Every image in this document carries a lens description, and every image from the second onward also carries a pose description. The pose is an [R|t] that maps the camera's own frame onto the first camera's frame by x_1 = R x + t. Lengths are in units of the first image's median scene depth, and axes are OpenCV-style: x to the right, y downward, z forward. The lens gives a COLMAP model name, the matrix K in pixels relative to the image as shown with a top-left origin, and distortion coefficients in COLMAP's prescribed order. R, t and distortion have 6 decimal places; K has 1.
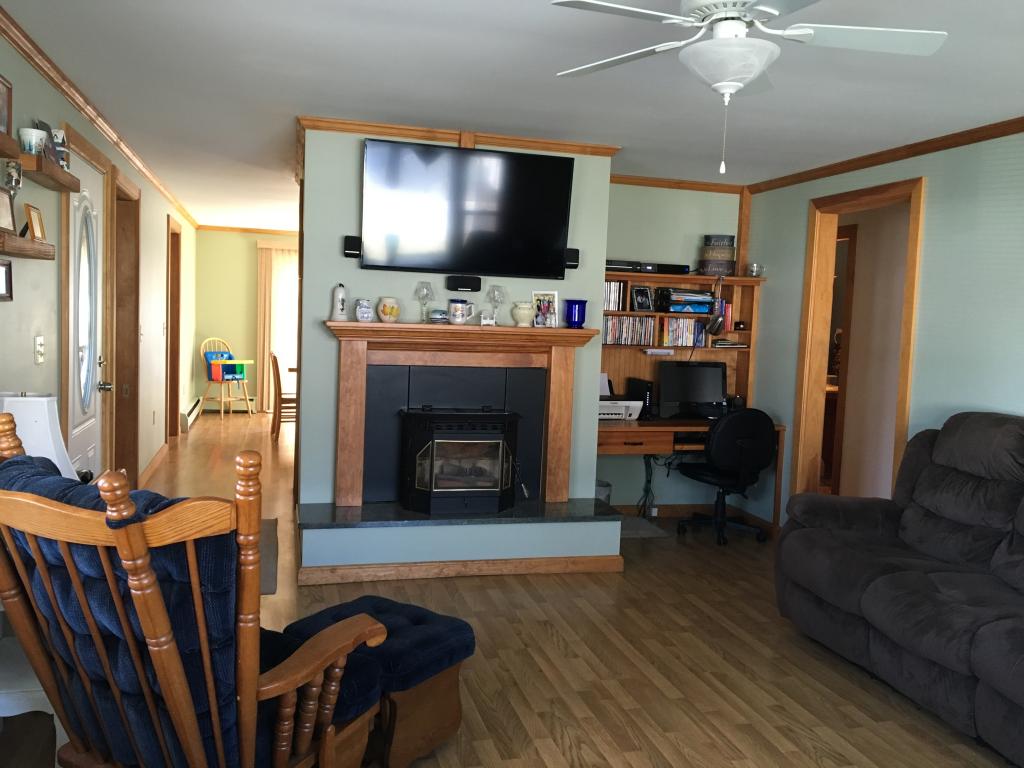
lens RADIAL K [[867.5, 0, 512.0], [0, 867.5, 384.0], [0, 0, 1]] dist [0.086208, -0.122581]
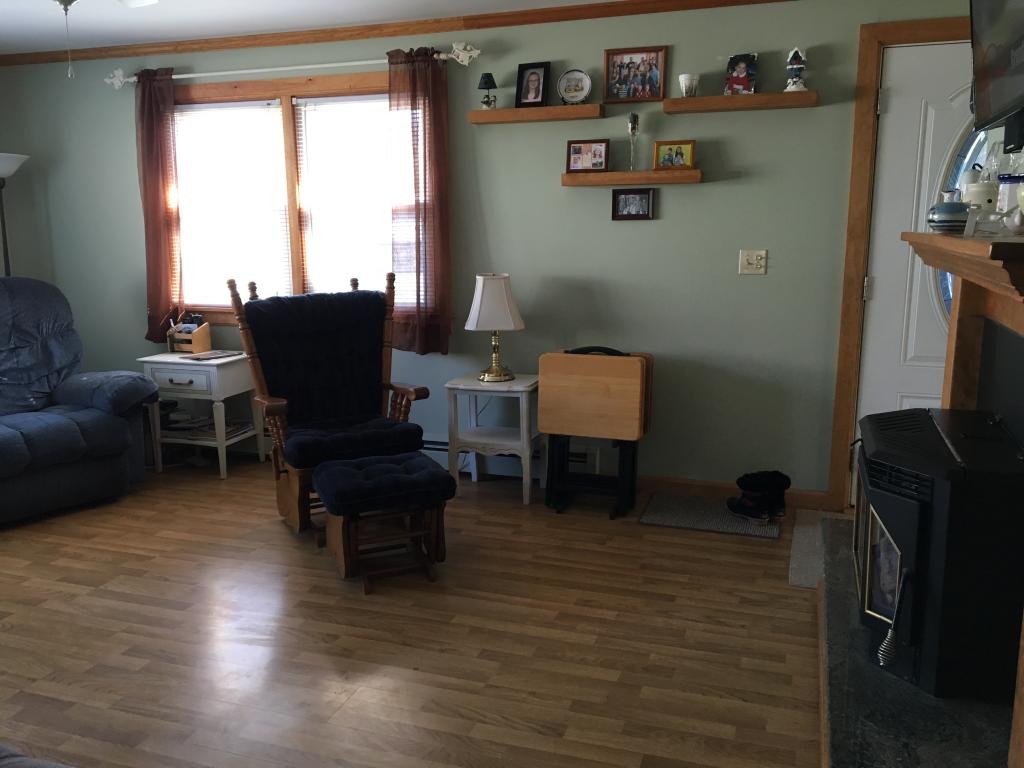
lens RADIAL K [[867.5, 0, 512.0], [0, 867.5, 384.0], [0, 0, 1]] dist [0.086208, -0.122581]
pose [[-0.565095, 0.124525, -0.815574, 0.615784], [-0.084270, 0.974661, 0.207204, -0.097031], [0.820711, 0.185819, -0.540282, 1.497514]]
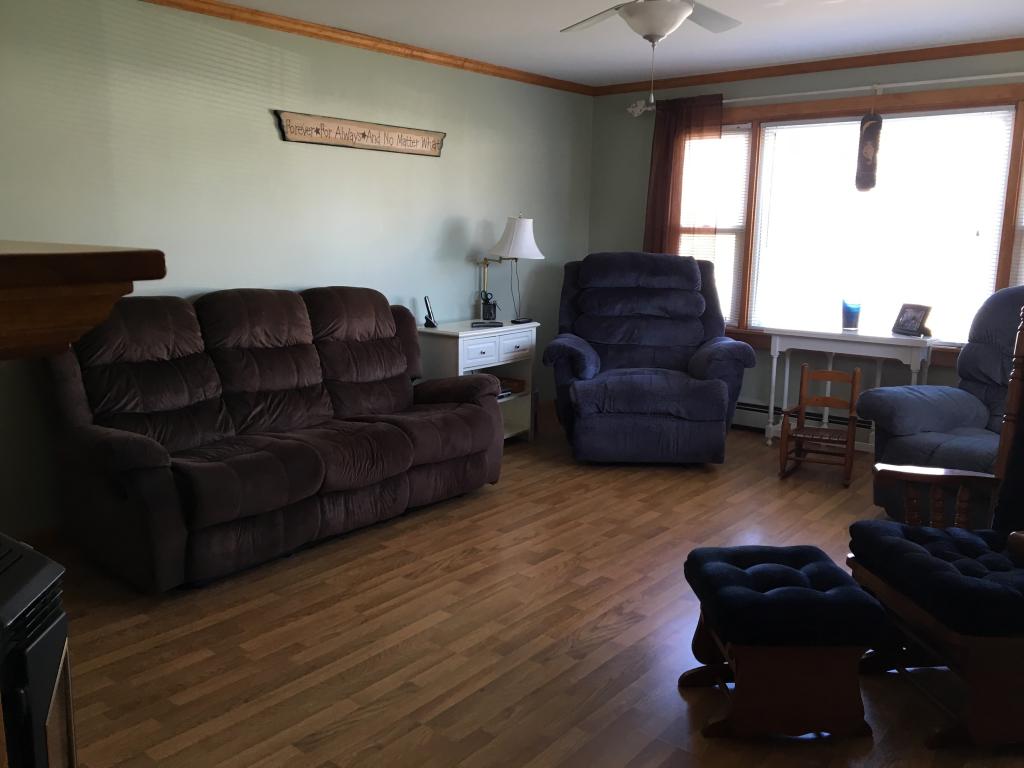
lens RADIAL K [[867.5, 0, 512.0], [0, 867.5, 384.0], [0, 0, 1]] dist [0.086208, -0.122581]
pose [[-0.578593, -0.193381, 0.792360, -0.547266], [0.034328, 0.964851, 0.260545, -0.126555], [-0.814894, 0.177950, -0.551618, 1.391997]]
